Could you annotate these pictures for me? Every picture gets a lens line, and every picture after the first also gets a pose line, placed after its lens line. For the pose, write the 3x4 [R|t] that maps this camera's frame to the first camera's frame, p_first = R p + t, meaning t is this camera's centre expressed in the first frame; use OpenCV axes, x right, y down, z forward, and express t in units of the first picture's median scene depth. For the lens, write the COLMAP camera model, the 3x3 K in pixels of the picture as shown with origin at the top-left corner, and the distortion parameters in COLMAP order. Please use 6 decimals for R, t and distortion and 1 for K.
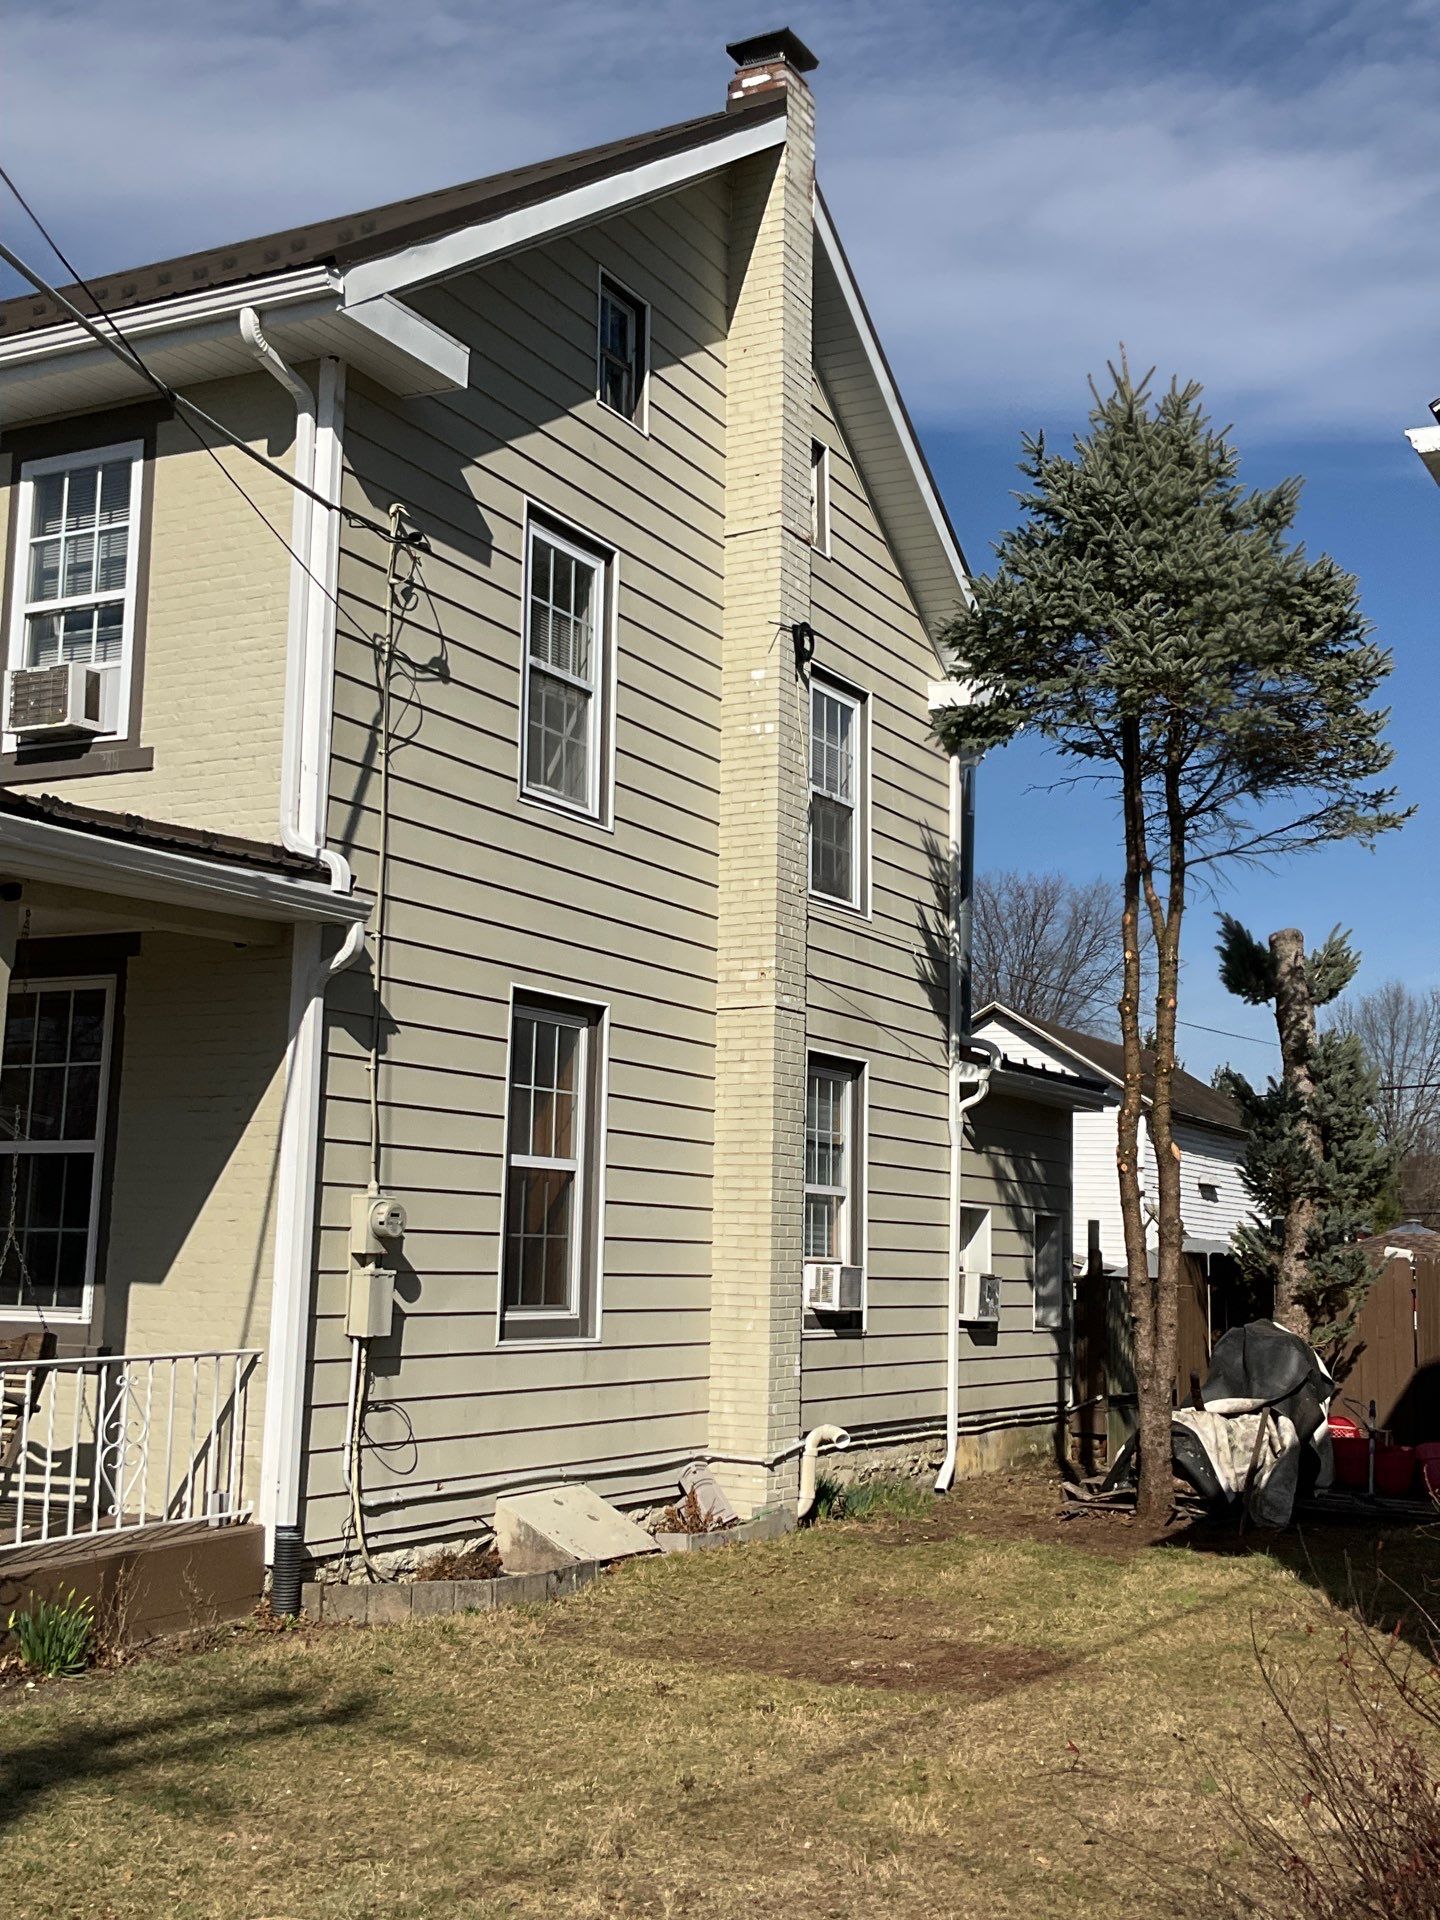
lens RADIAL K [[2138.8, 0, 721.5], [0, 2138.8, 967.4], [0, 0, 1]] dist [0.087738, -0.023637]
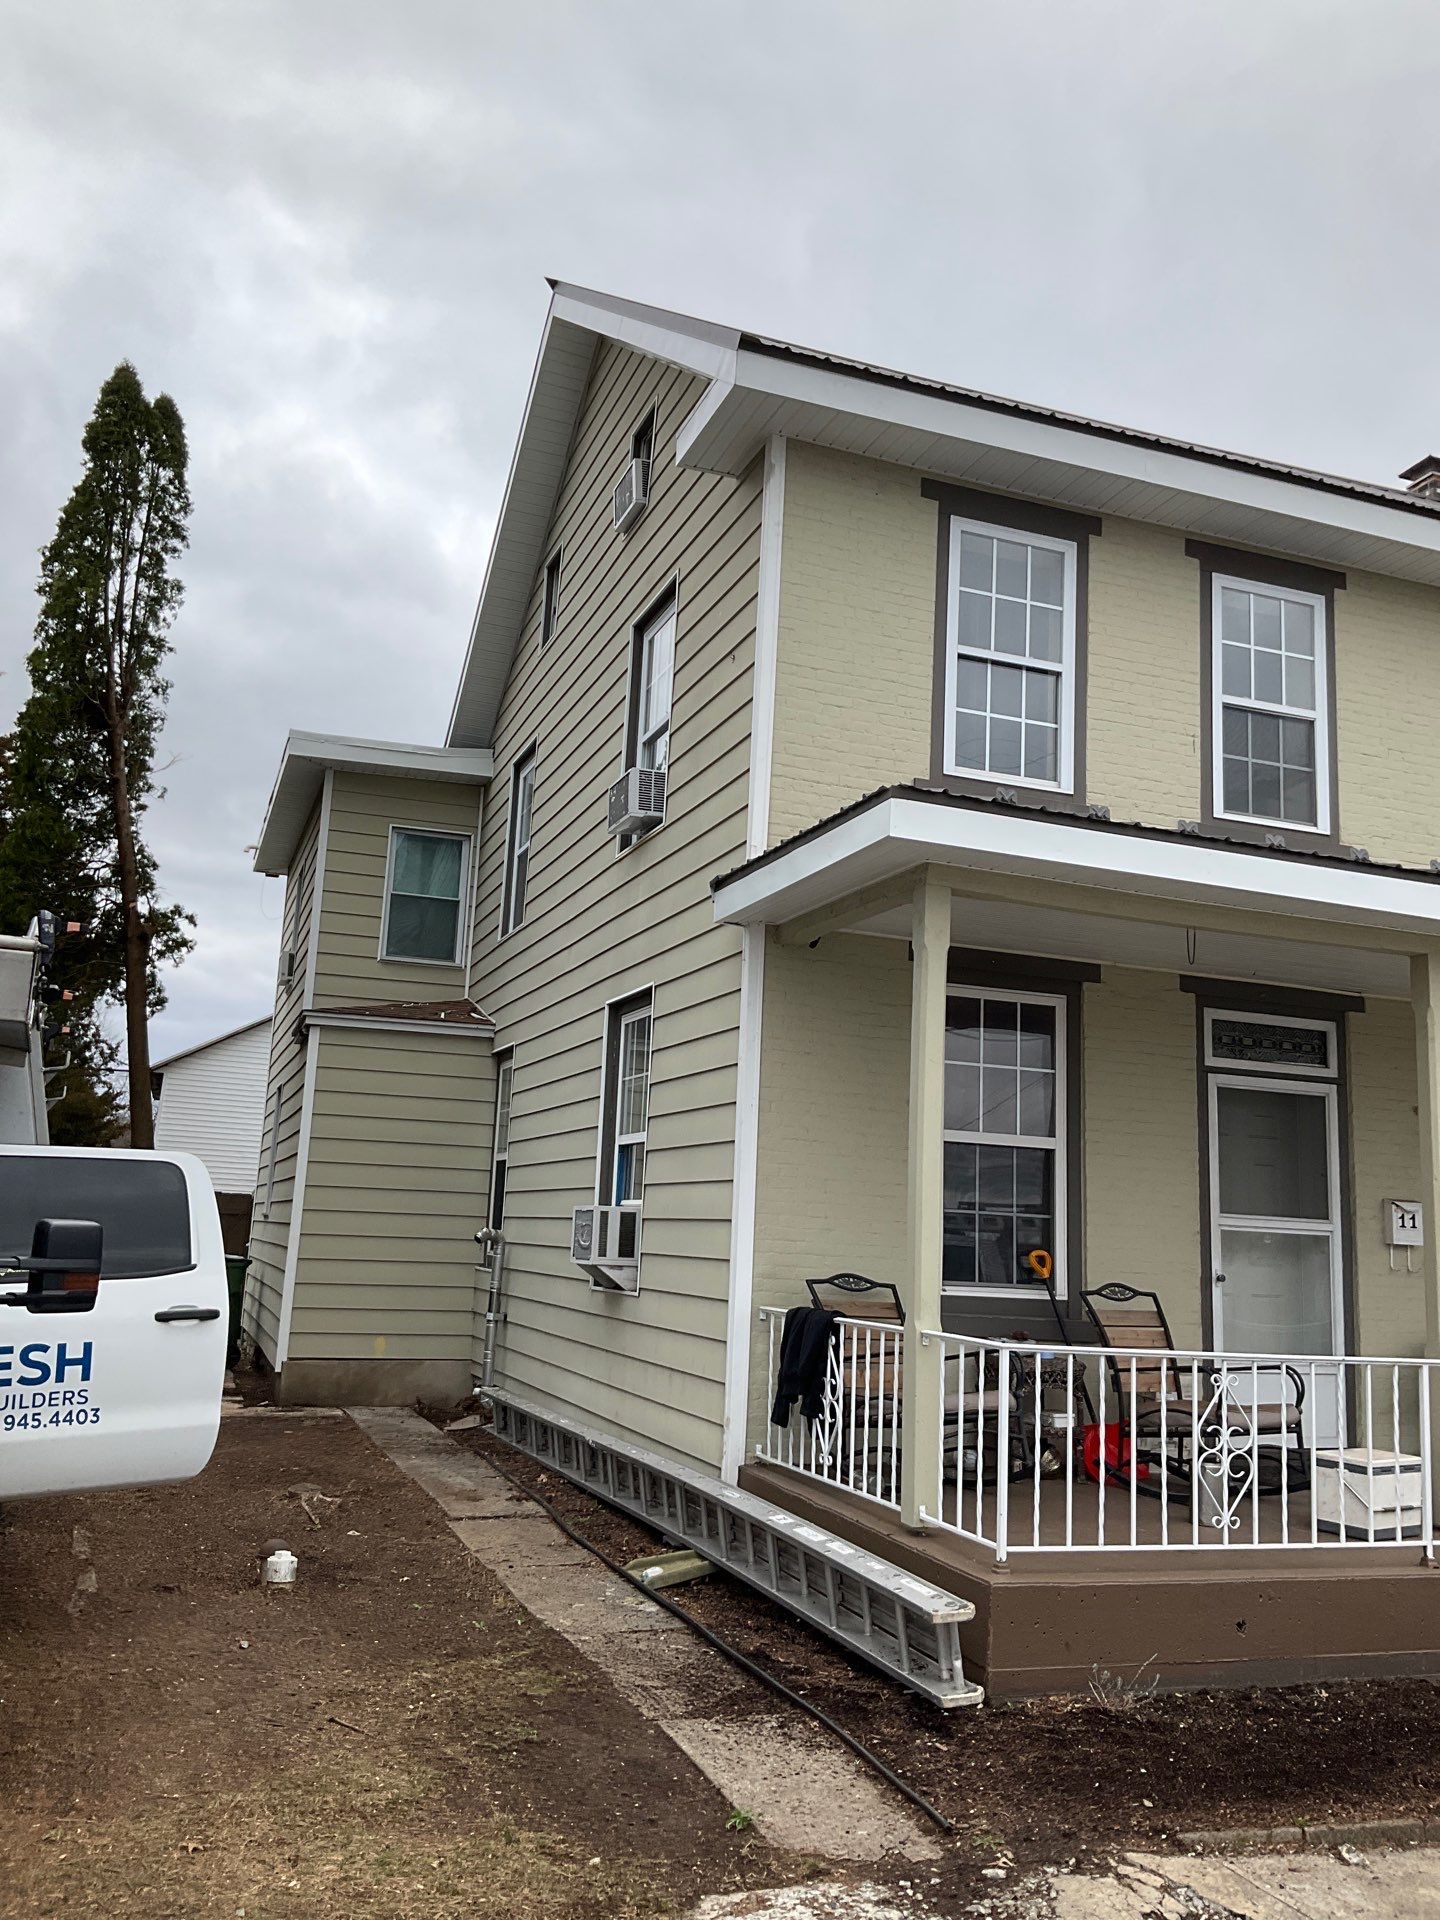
lens RADIAL K [[1688.6, 0, 745.2], [0, 1688.6, 925.7], [0, 0, 1]] dist [0.089037, -0.001270]
pose [[0.664094, 0.149724, 0.732504, -1.343236], [-0.137109, 0.987516, -0.077544, 0.072288], [-0.734970, -0.048936, 0.676332, 0.657468]]
